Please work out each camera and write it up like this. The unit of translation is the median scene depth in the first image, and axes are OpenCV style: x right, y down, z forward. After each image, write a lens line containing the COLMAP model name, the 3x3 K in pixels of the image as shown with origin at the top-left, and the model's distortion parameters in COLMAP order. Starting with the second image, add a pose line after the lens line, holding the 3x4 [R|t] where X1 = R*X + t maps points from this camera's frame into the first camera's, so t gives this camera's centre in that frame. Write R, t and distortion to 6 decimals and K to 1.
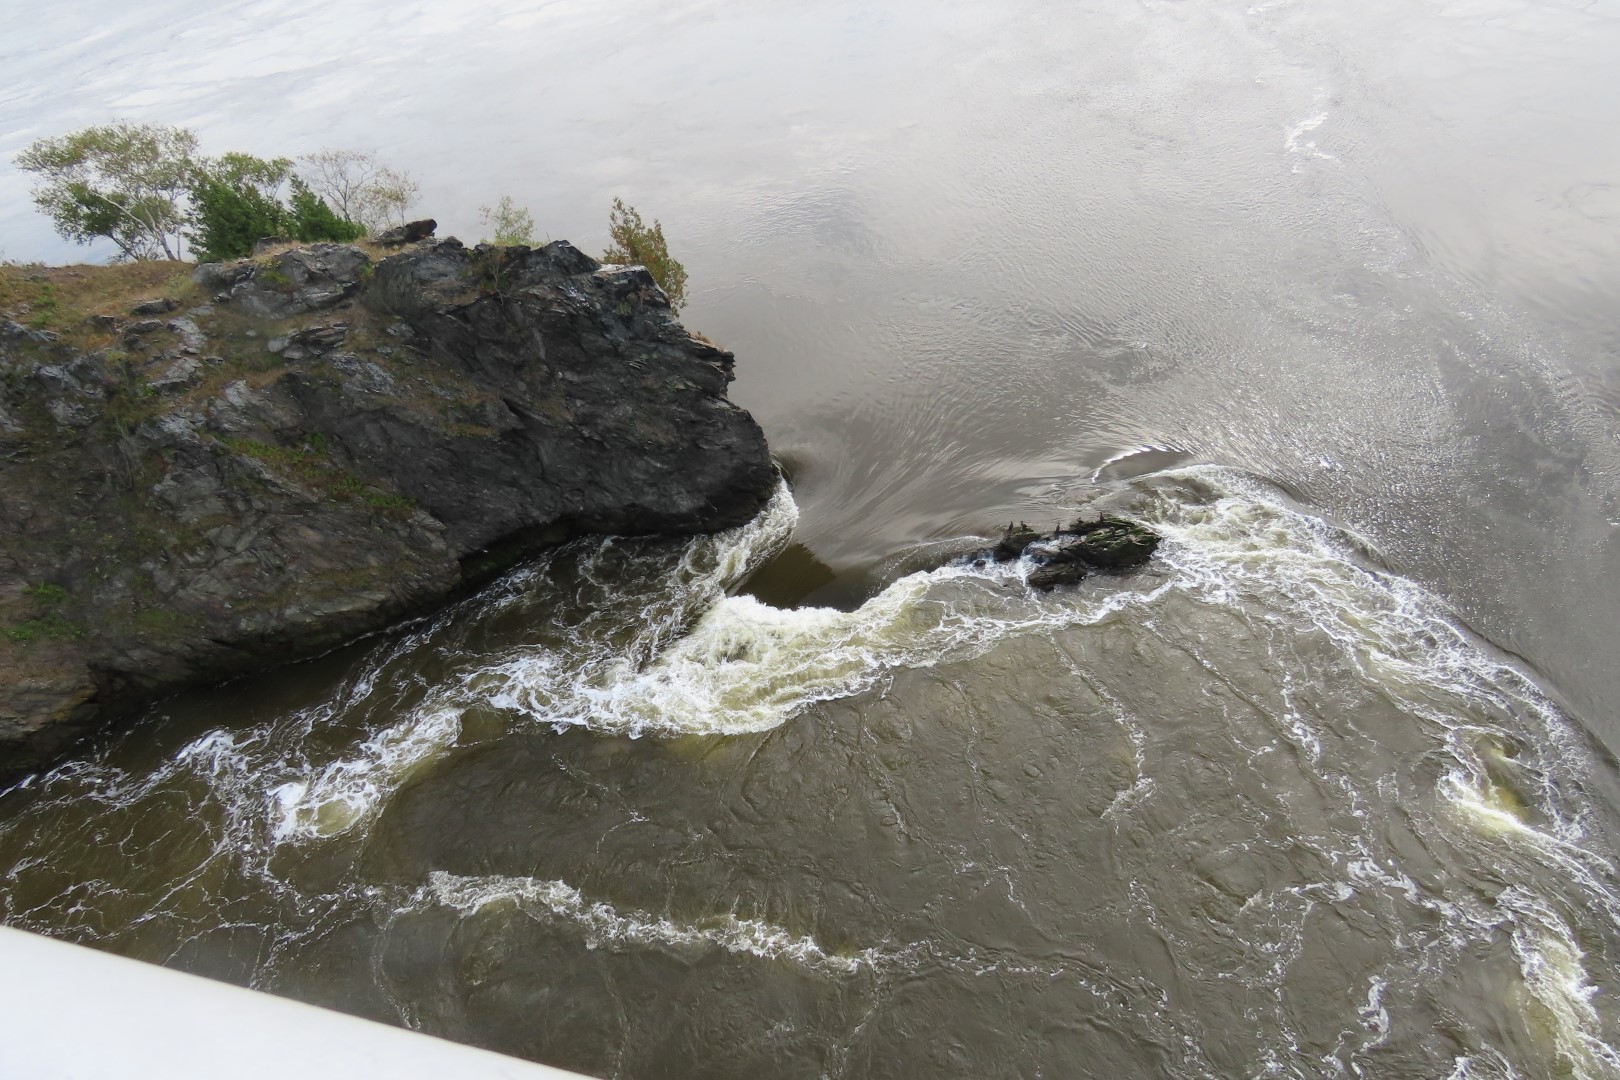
lens RADIAL K [[1029.5, 0, 810.0], [0, 1029.5, 540.0], [0, 0, 1]] dist [-0.006475, 0.005399]
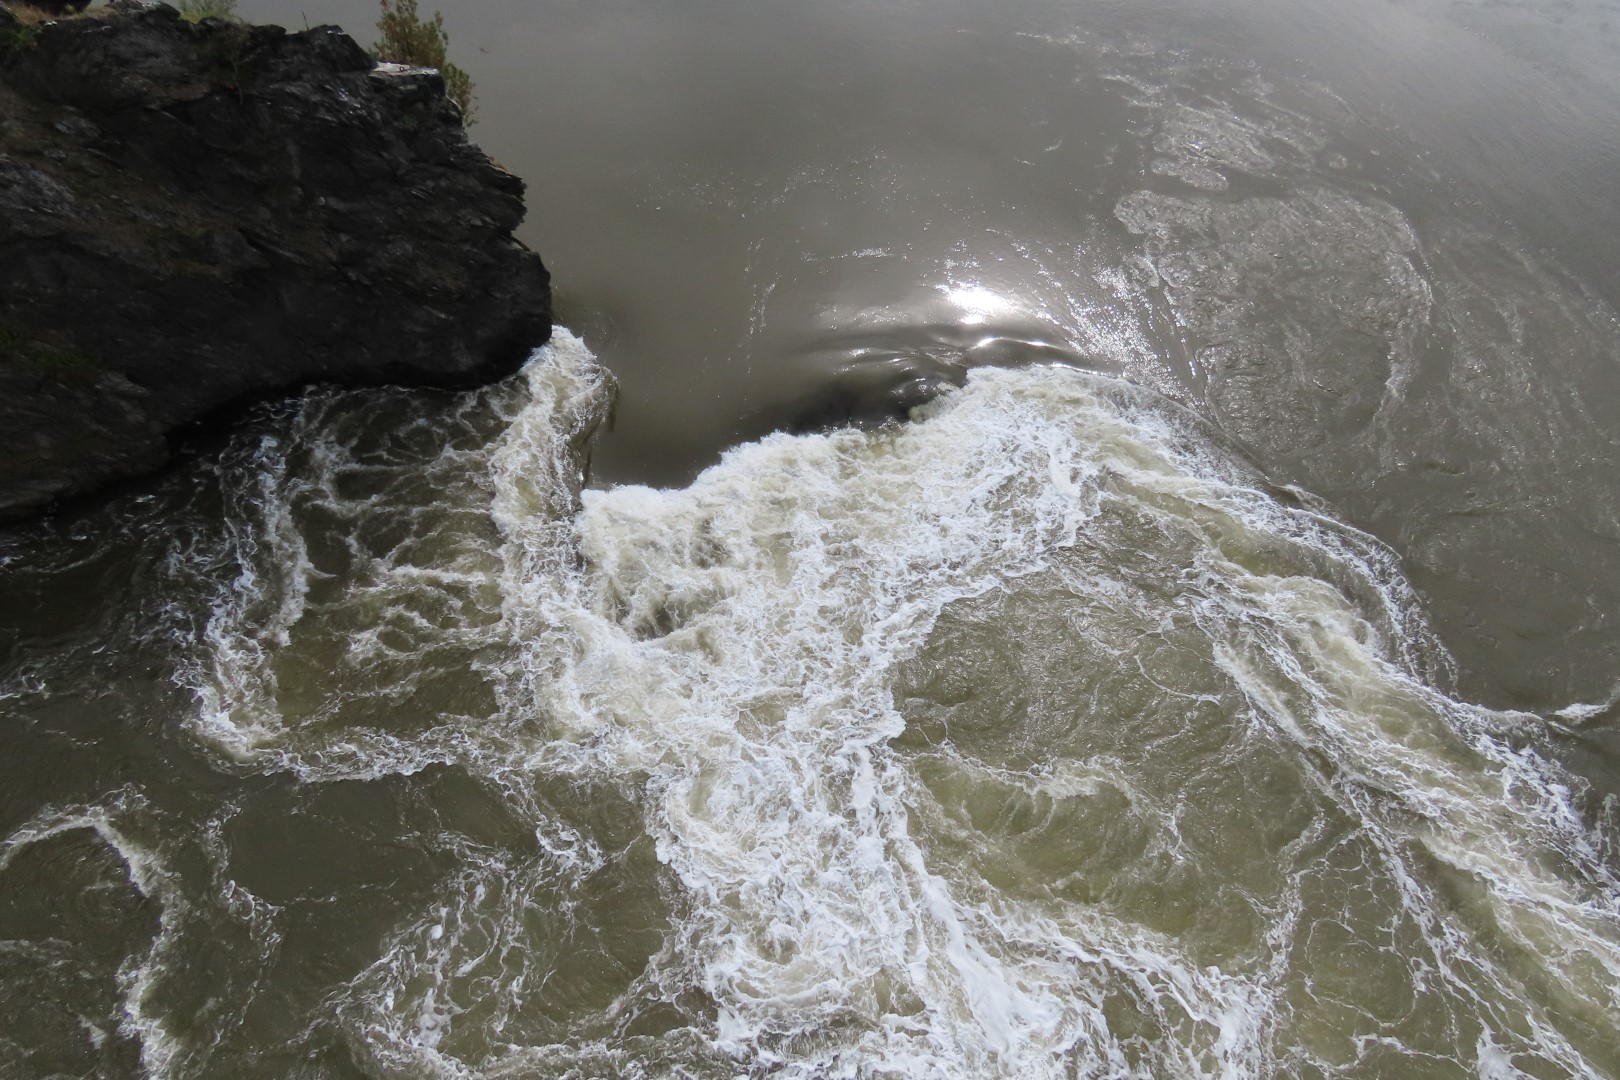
lens RADIAL K [[1029.5, 0, 810.0], [0, 1029.5, 540.0], [0, 0, 1]] dist [-0.006475, 0.005399]
pose [[0.921094, -0.073400, 0.382358, -0.215968], [0.018394, 0.989176, 0.145578, -0.007556], [-0.388905, -0.127058, 0.912474, 0.079911]]
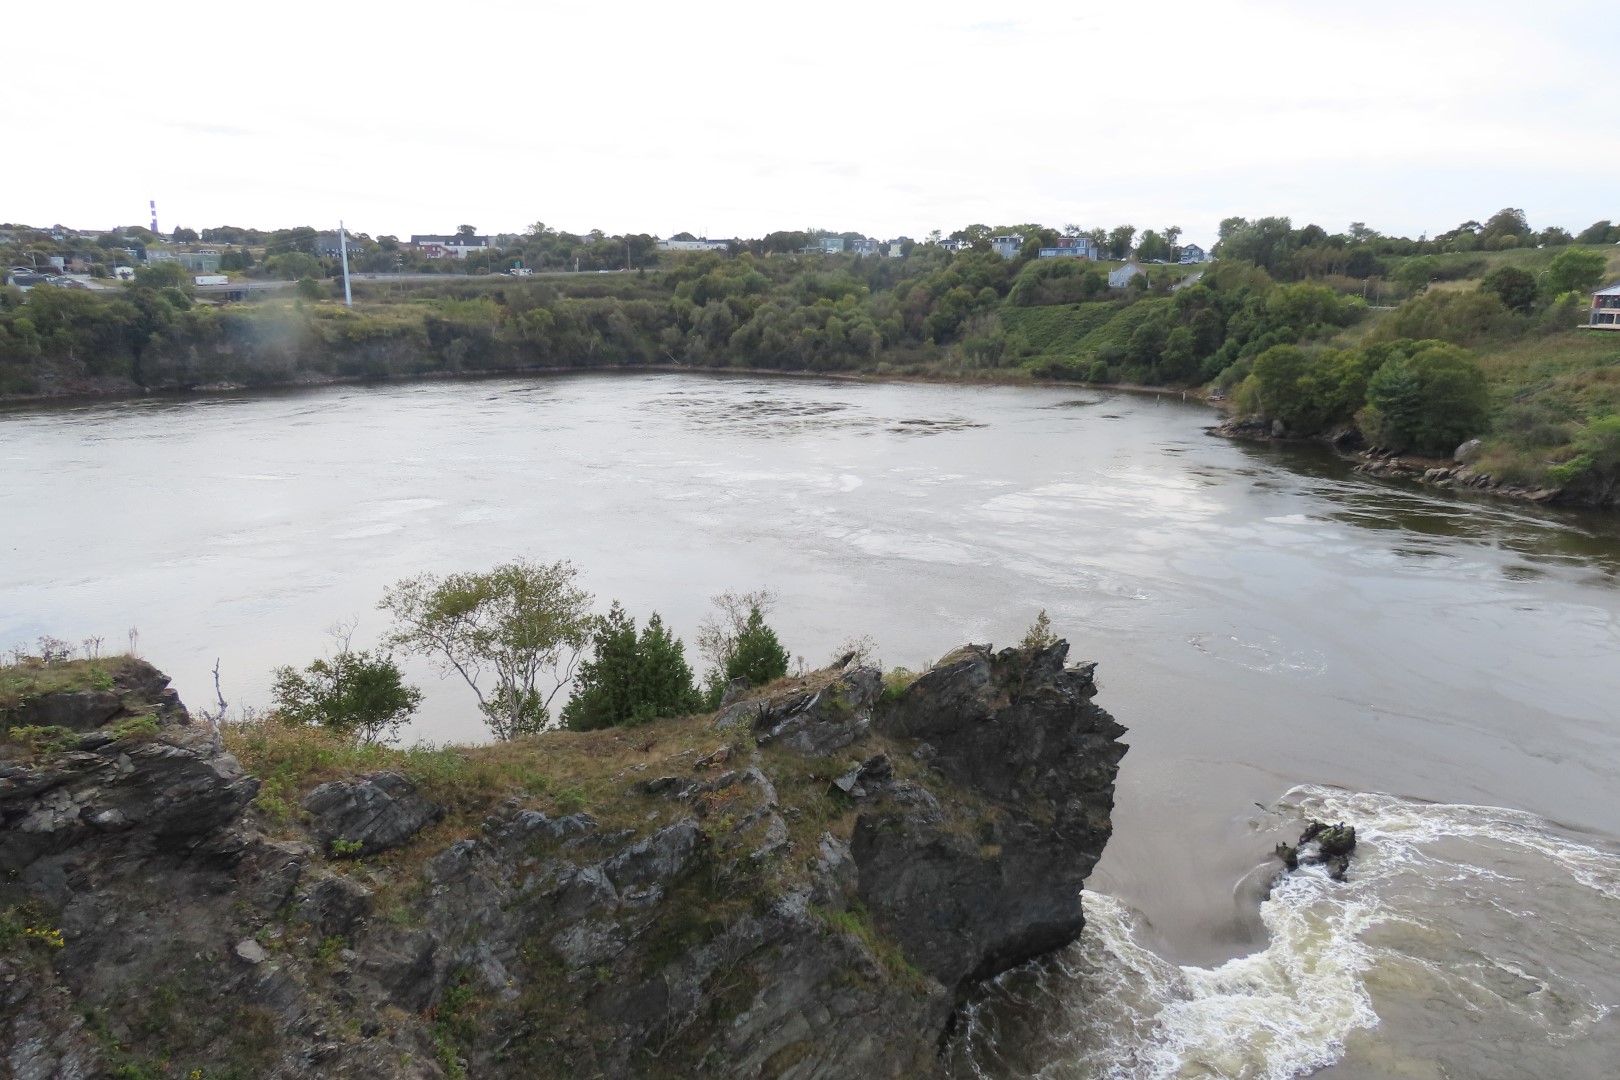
lens RADIAL K [[1029.5, 0, 810.0], [0, 1029.5, 540.0], [0, 0, 1]] dist [-0.006475, 0.005399]
pose [[0.720172, 0.027608, 0.693246, -1.108646], [0.345208, 0.852481, -0.392566, -0.040100], [-0.601817, 0.522029, 0.604403, 0.408357]]
